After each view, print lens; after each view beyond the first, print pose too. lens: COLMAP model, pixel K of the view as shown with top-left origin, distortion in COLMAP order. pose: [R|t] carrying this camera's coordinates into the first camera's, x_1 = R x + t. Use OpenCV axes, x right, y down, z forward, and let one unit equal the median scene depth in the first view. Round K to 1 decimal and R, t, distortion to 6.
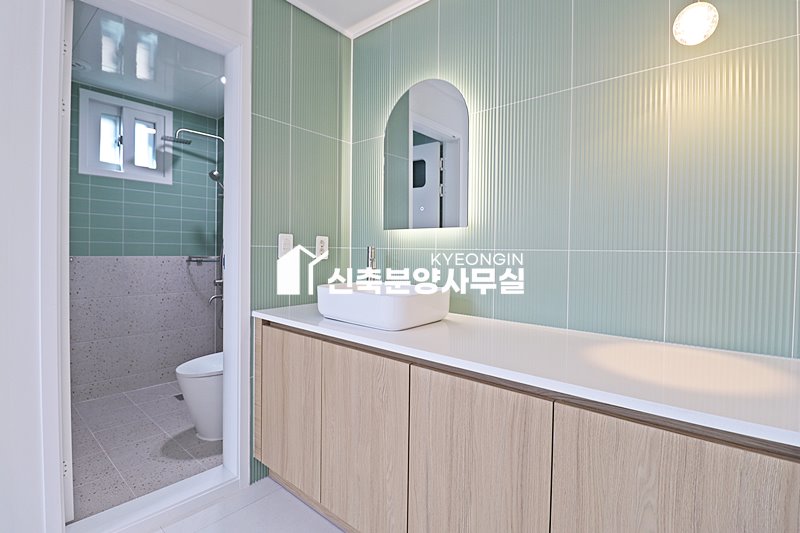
lens RADIAL K [[370.7, 0, 402.8], [0, 370.7, 258.8], [0, 0, 1]] dist [0.000319, -0.014658]
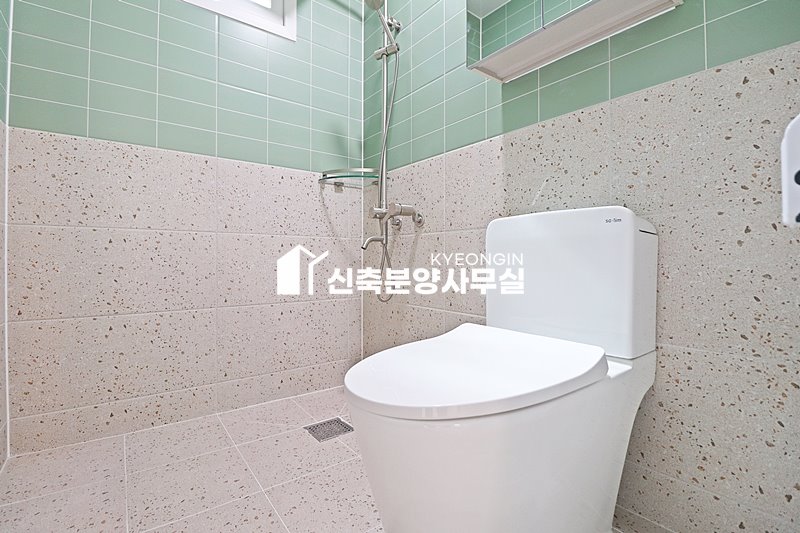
lens RADIAL K [[370.7, 0, 402.8], [0, 370.7, 258.8], [0, 0, 1]] dist [0.000319, -0.014658]
pose [[0.973499, -0.016638, -0.228084, -0.349199], [0.011358, 0.999637, -0.024441, 0.146306], [0.228408, 0.021202, 0.973335, 0.505023]]
